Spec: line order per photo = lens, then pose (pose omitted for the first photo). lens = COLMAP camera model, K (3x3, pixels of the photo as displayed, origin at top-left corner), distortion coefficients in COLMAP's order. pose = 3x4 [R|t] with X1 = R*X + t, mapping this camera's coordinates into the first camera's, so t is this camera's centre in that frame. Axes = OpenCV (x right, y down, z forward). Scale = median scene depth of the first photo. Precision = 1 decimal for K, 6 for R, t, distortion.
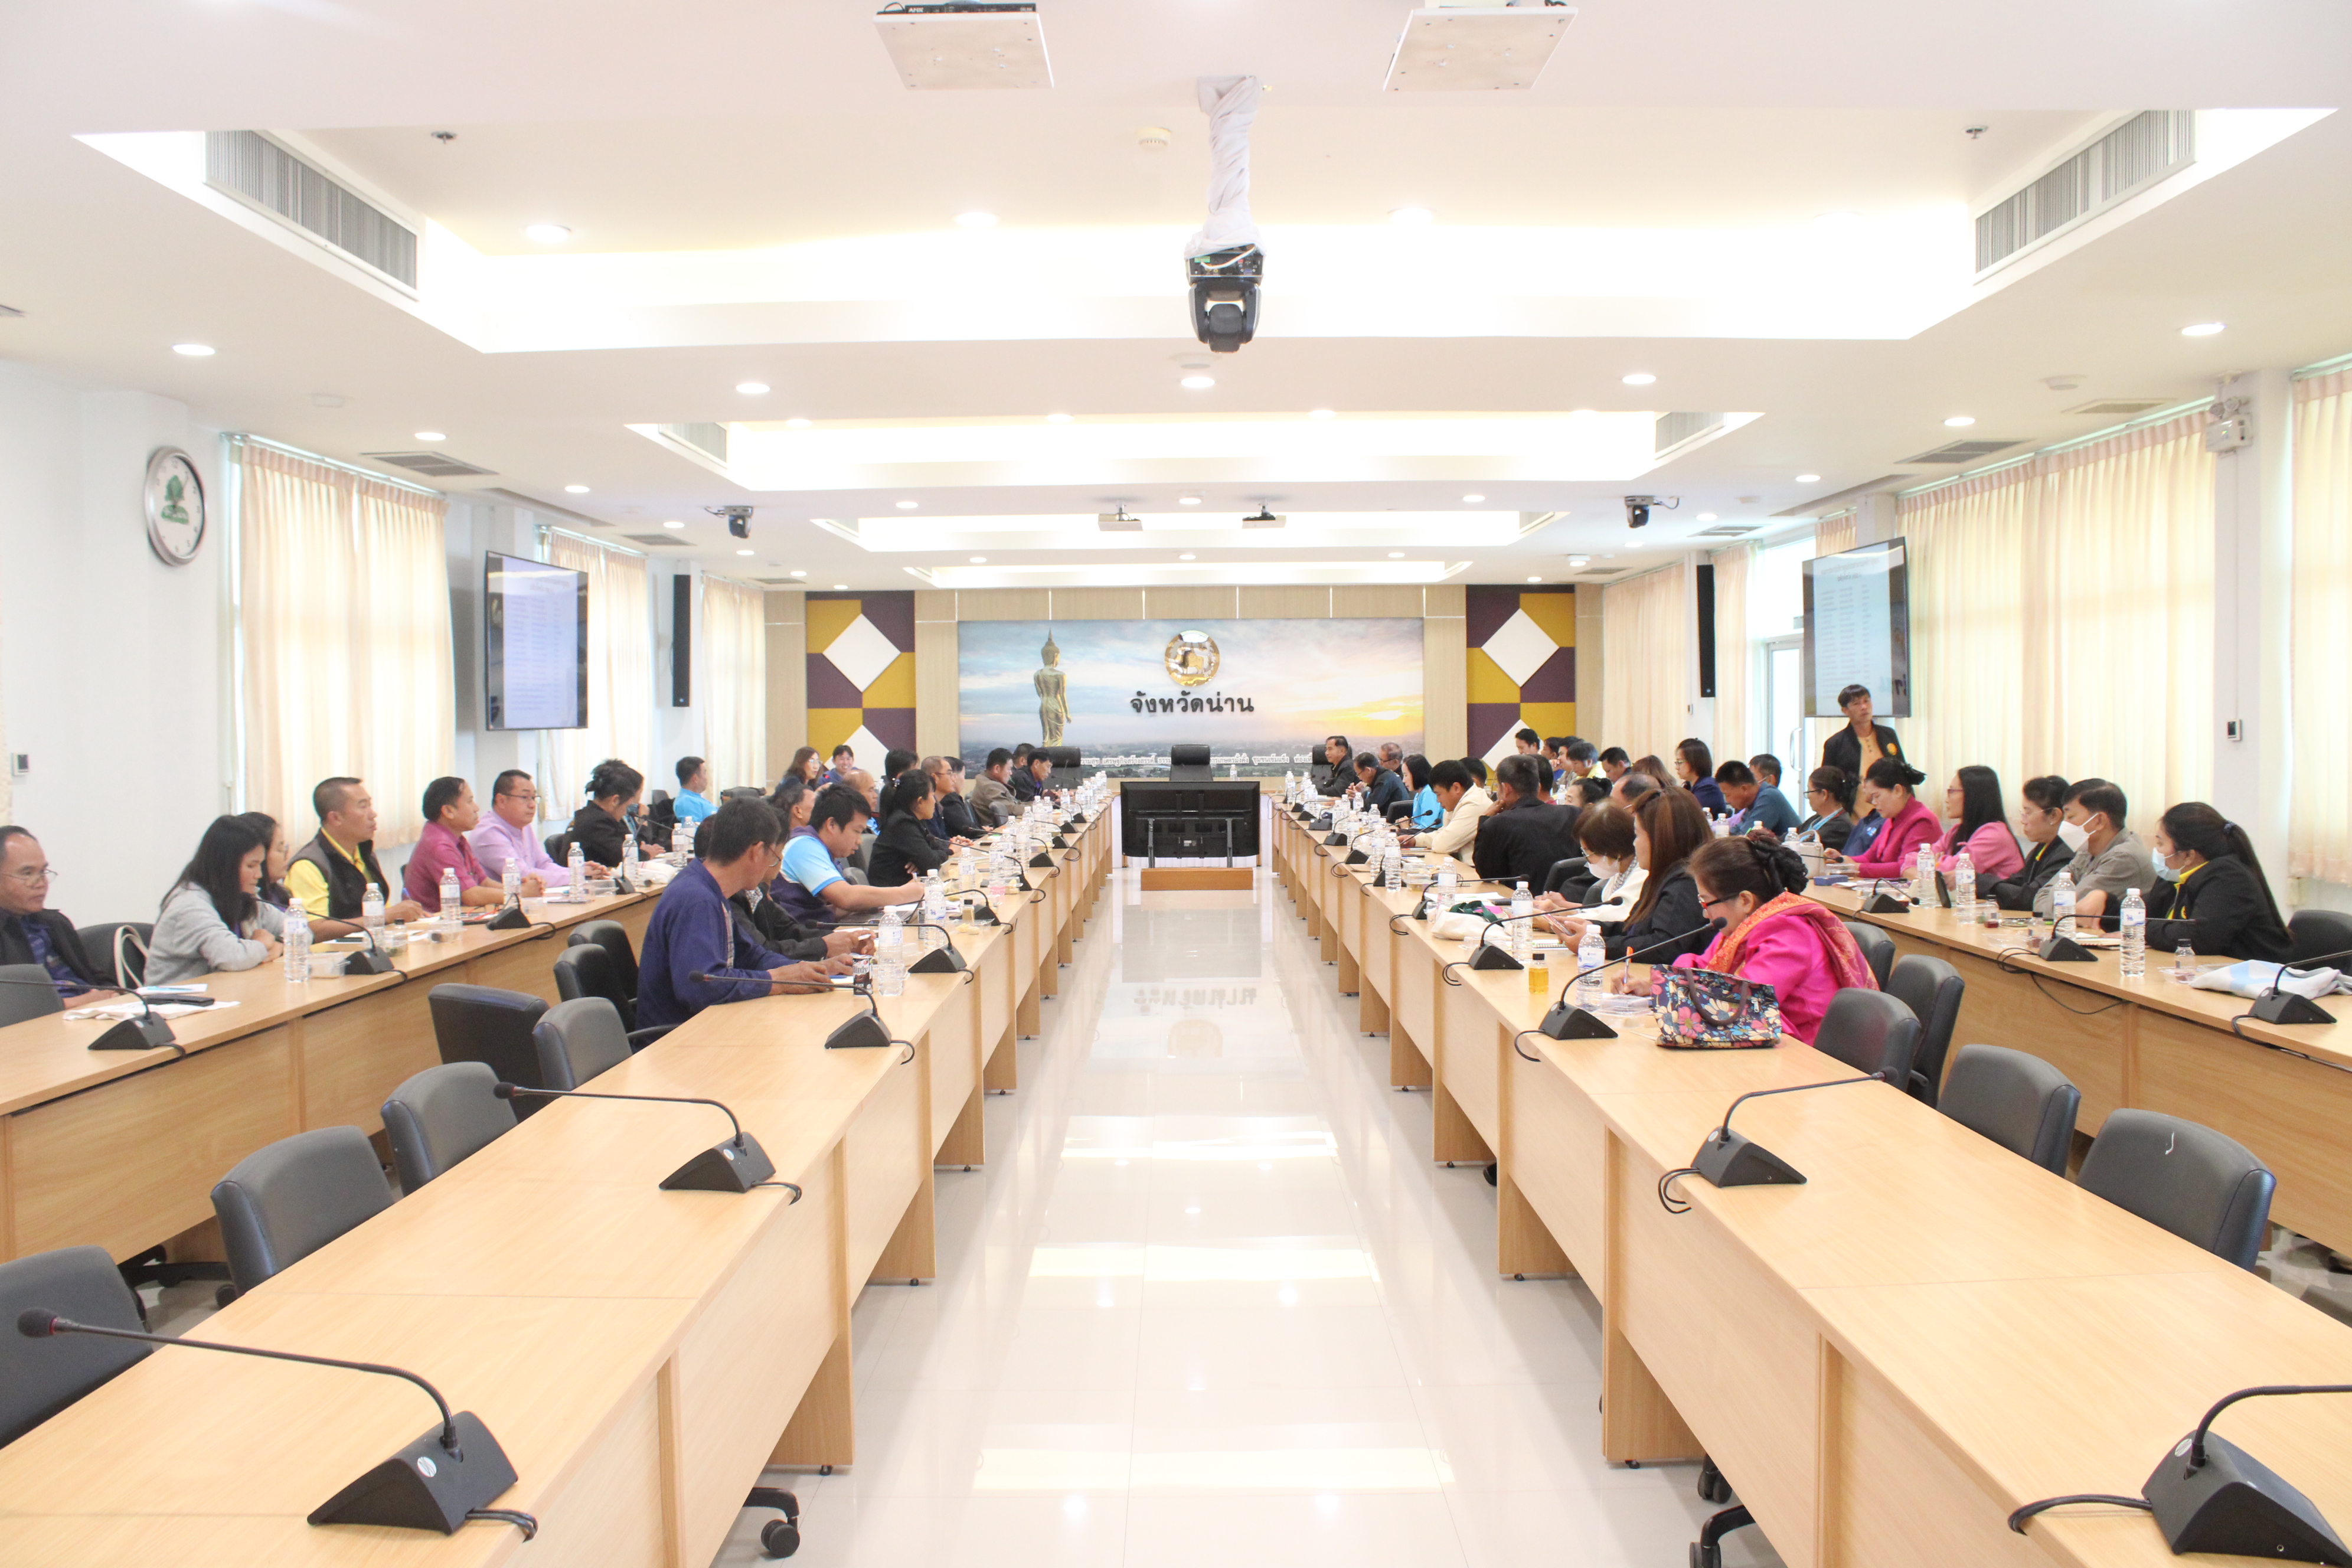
lens RADIAL K [[1963.6, 0, 1176.0], [0, 1963.6, 784.0], [0, 0, 1]] dist [-0.167693, 0.149655]
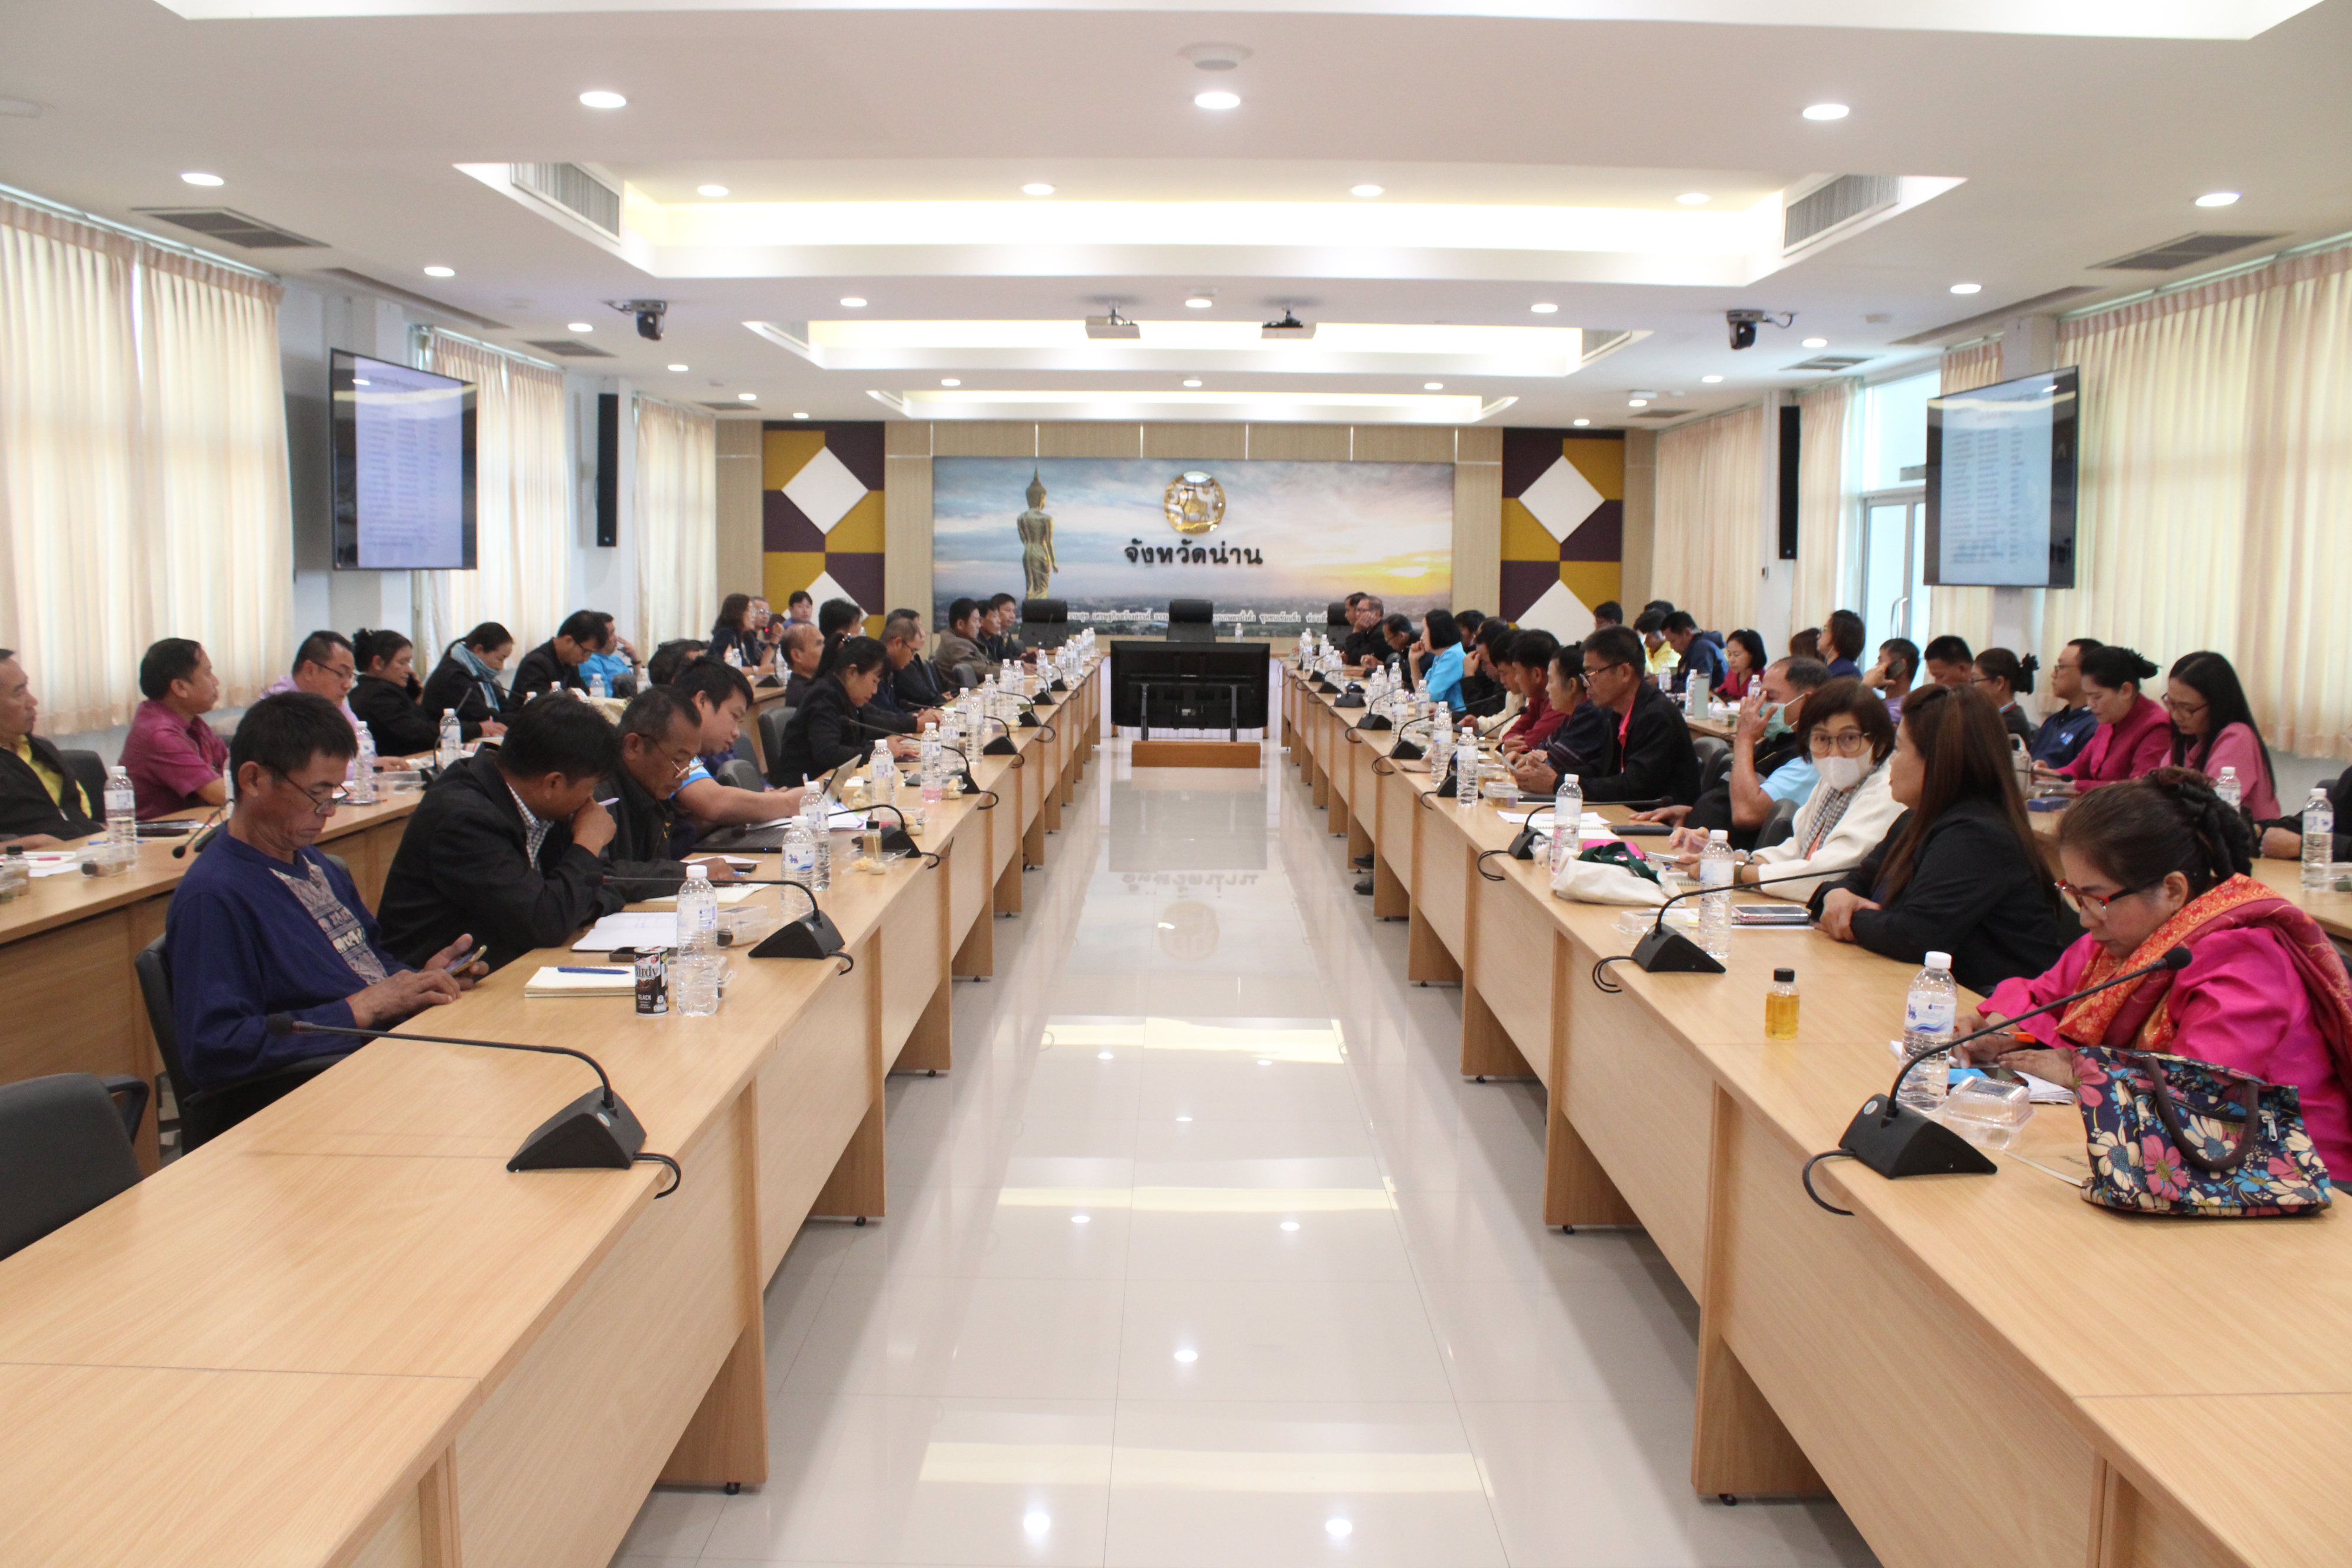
lens RADIAL K [[1963.6, 0, 1176.0], [0, 1963.6, 784.0], [0, 0, 1]] dist [-0.167693, 0.149655]
pose [[0.999807, 0.019384, 0.003055, -0.000709], [-0.019557, 0.997063, 0.074044, -0.003091], [-0.001611, -0.074089, 0.997250, 0.136648]]
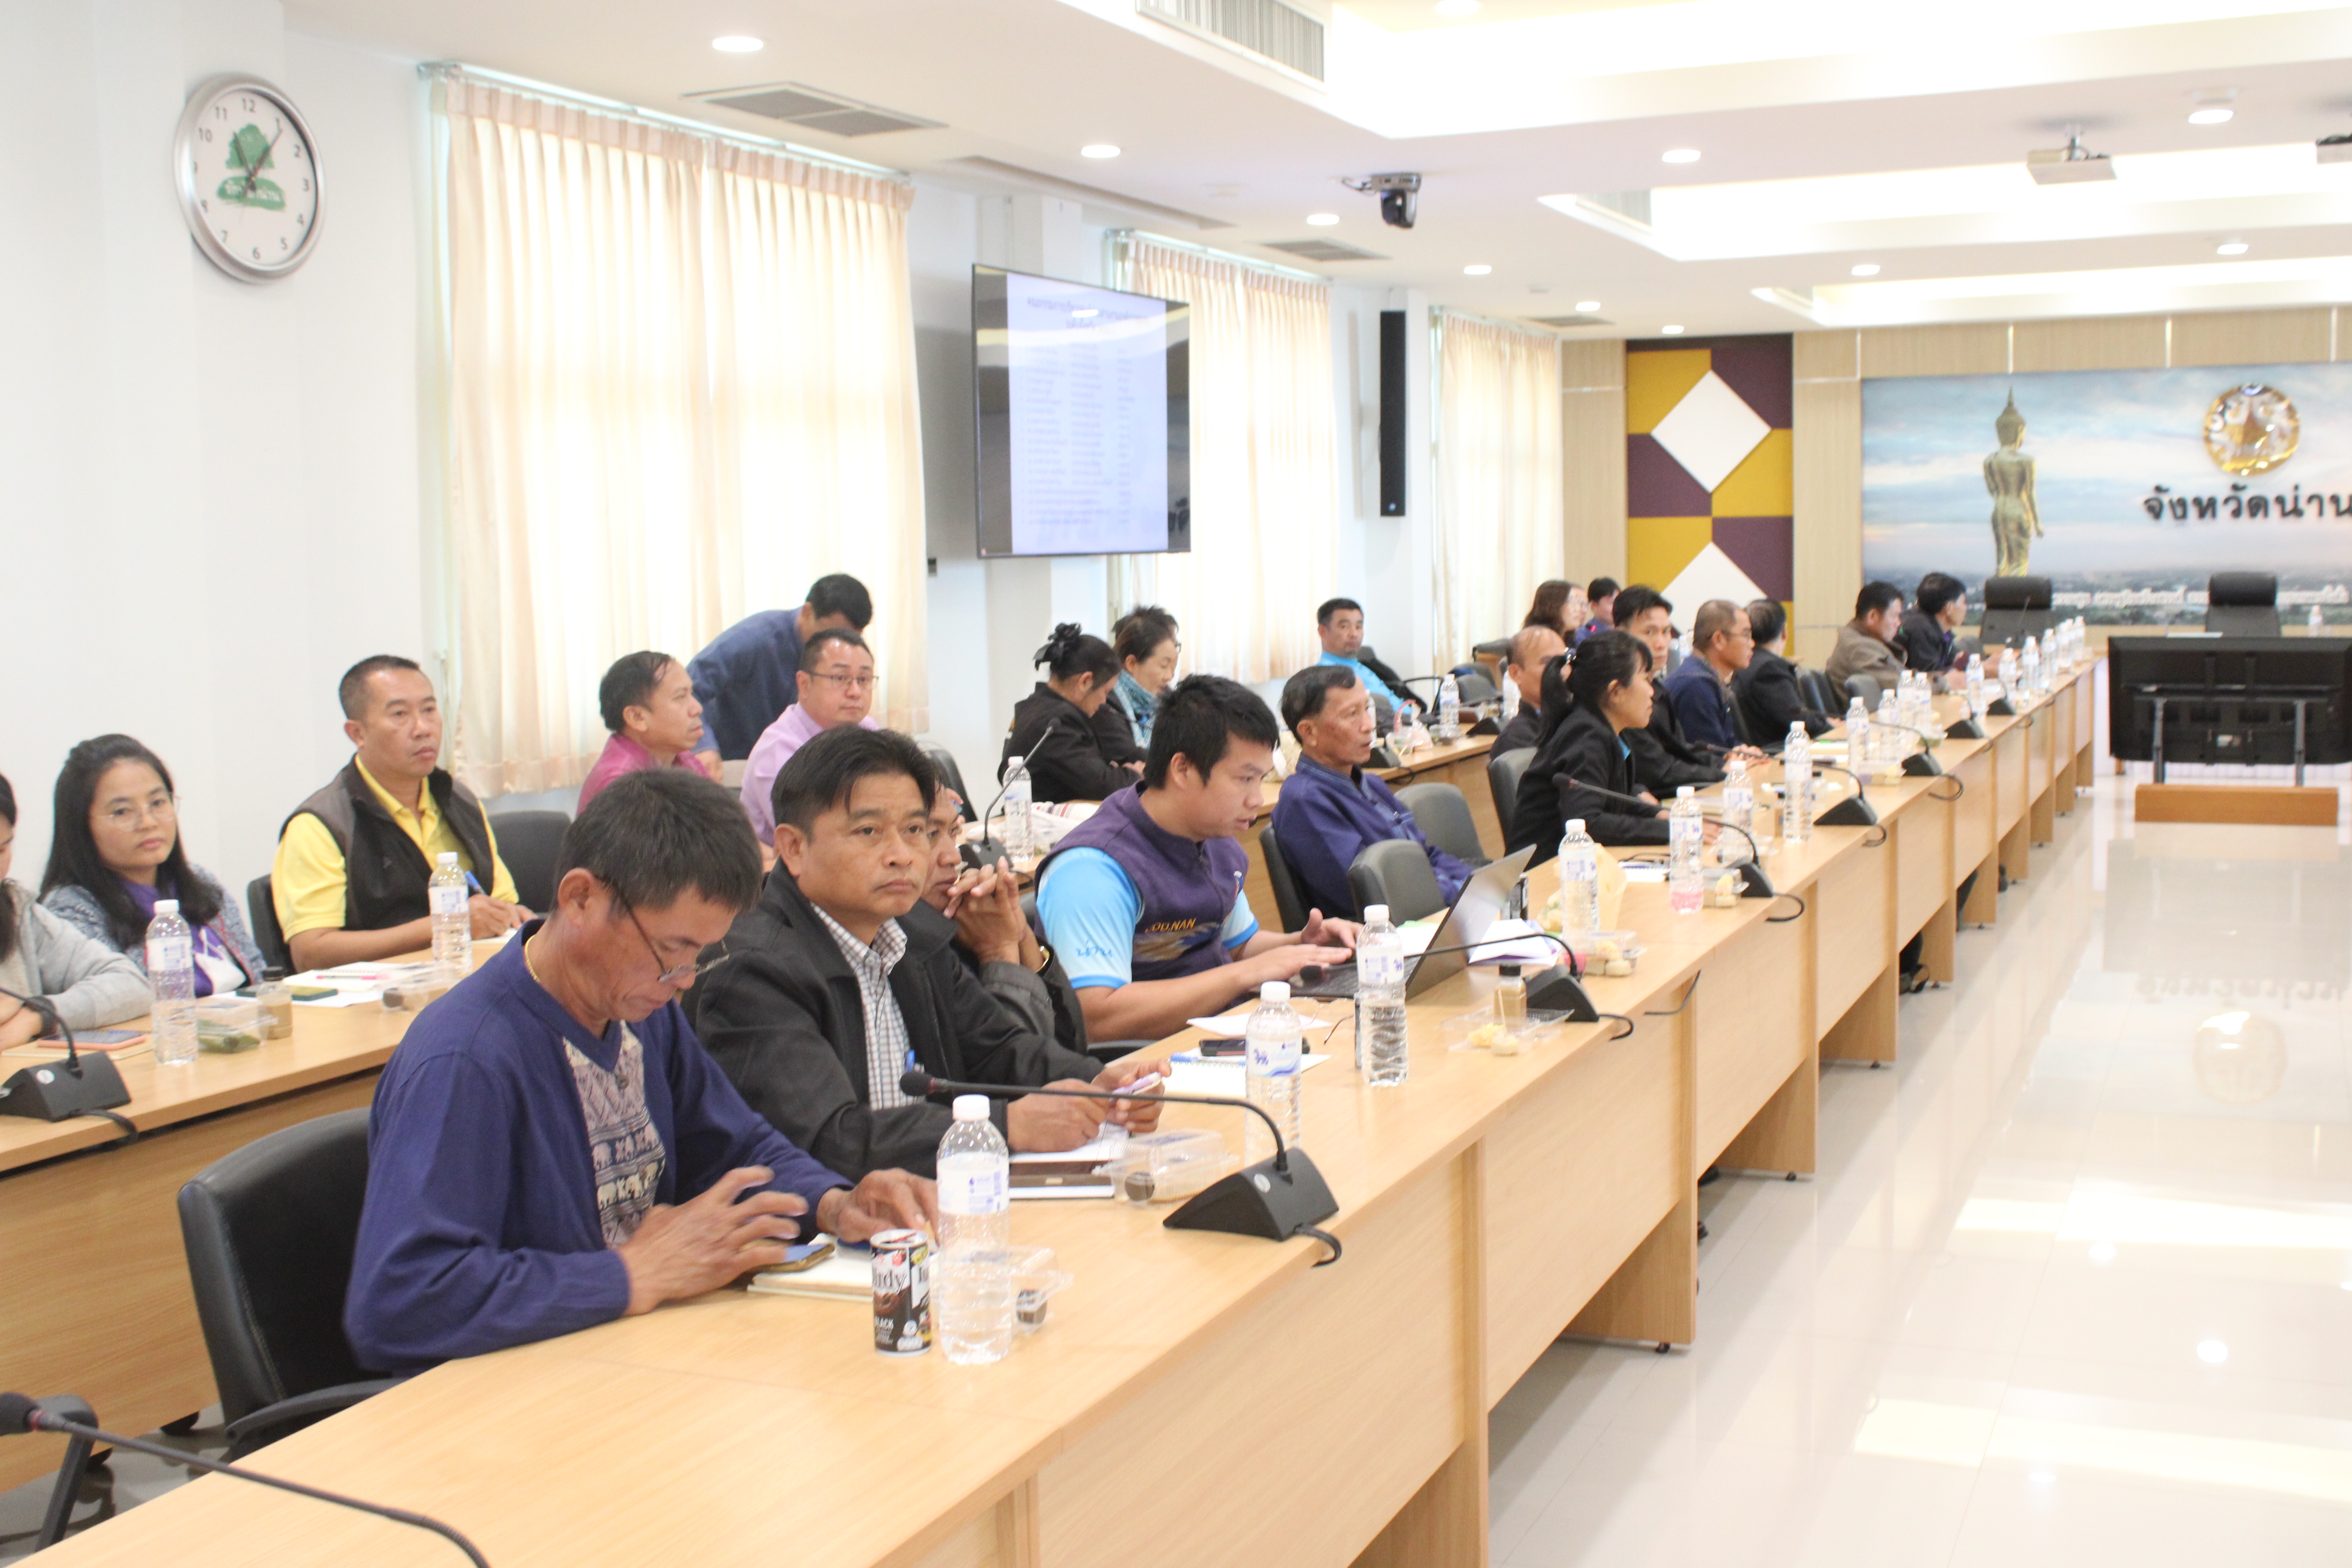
lens RADIAL K [[2535.3, 0, 1176.0], [0, 2535.3, 784.0], [0, 0, 1]] dist [-0.116661, 0.161422]
pose [[0.916224, 0.027703, -0.399708, 0.019394], [-0.001403, 0.997822, 0.065943, -0.006674], [0.400665, -0.059858, 0.914267, 0.206897]]
